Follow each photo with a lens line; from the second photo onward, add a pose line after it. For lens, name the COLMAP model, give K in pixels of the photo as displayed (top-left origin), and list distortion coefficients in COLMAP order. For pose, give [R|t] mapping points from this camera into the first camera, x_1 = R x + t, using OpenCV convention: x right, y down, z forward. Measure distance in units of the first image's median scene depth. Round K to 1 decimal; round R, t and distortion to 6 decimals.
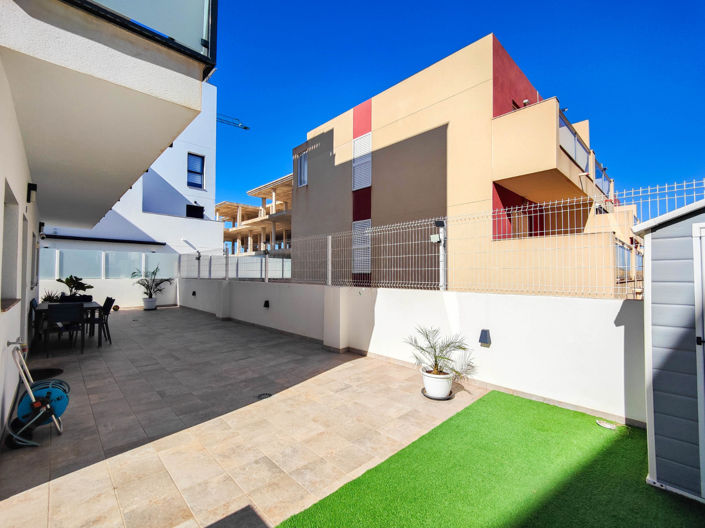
lens RADIAL K [[309.7, 0, 356.1], [0, 309.7, 265.2], [0, 0, 1]] dist [0.013668, -0.008623]
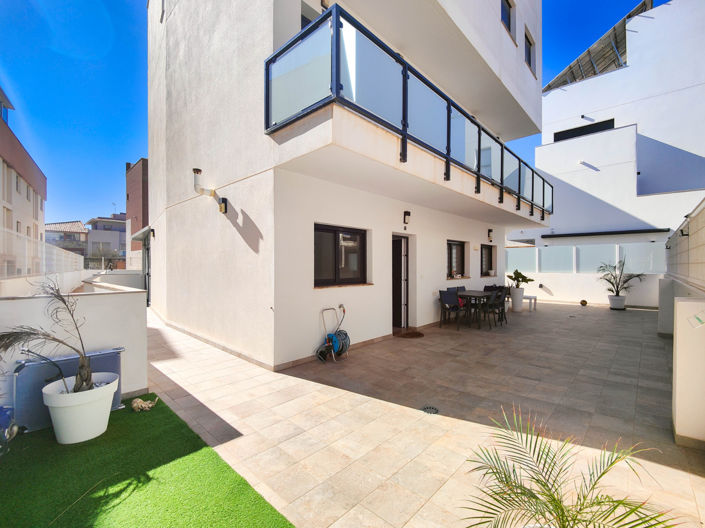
lens RADIAL K [[309.7, 0, 352.9], [0, 309.7, 263.2], [0, 0, 1]] dist [0.013668, -0.008623]
pose [[0.052206, -0.016132, -0.998506, 0.416300], [0.030033, 0.999443, -0.014577, 0.010943], [0.998185, -0.029227, 0.052661, 0.546051]]
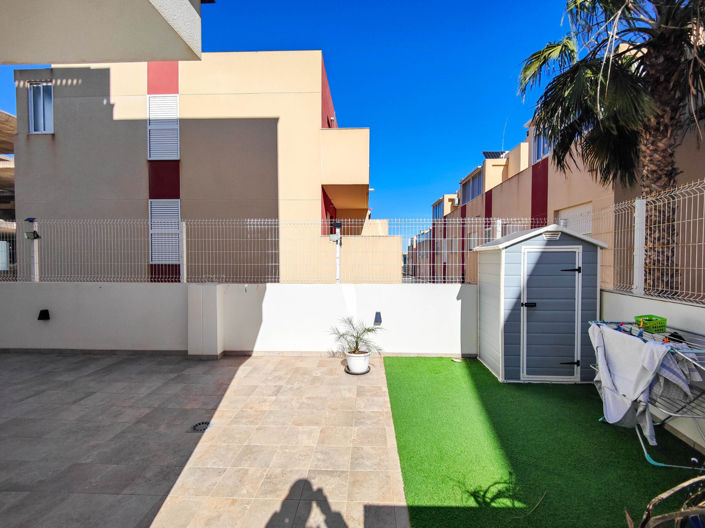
lens RADIAL K [[309.7, 0, 353.2], [0, 309.7, 265.3], [0, 0, 1]] dist [0.013668, -0.008623]
pose [[0.726897, -0.015695, 0.686567, -0.406150], [-0.016688, 0.999040, 0.040507, -0.027779], [-0.686543, -0.040902, 0.725937, 0.113808]]
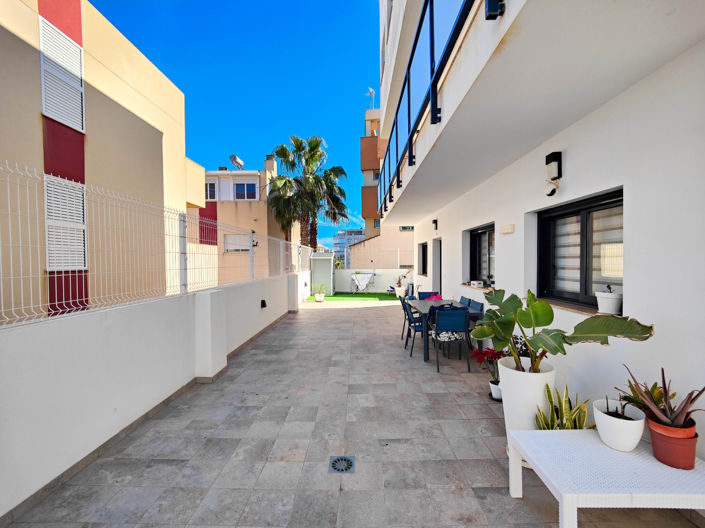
lens RADIAL K [[309.7, 0, 353.3], [0, 309.7, 266.1], [0, 0, 1]] dist [0.013668, -0.008623]
pose [[-0.709653, -0.017738, 0.704328, -1.699544], [-0.020569, 0.999779, 0.004455, 0.009216], [-0.704251, -0.011326, -0.709860, 2.237990]]
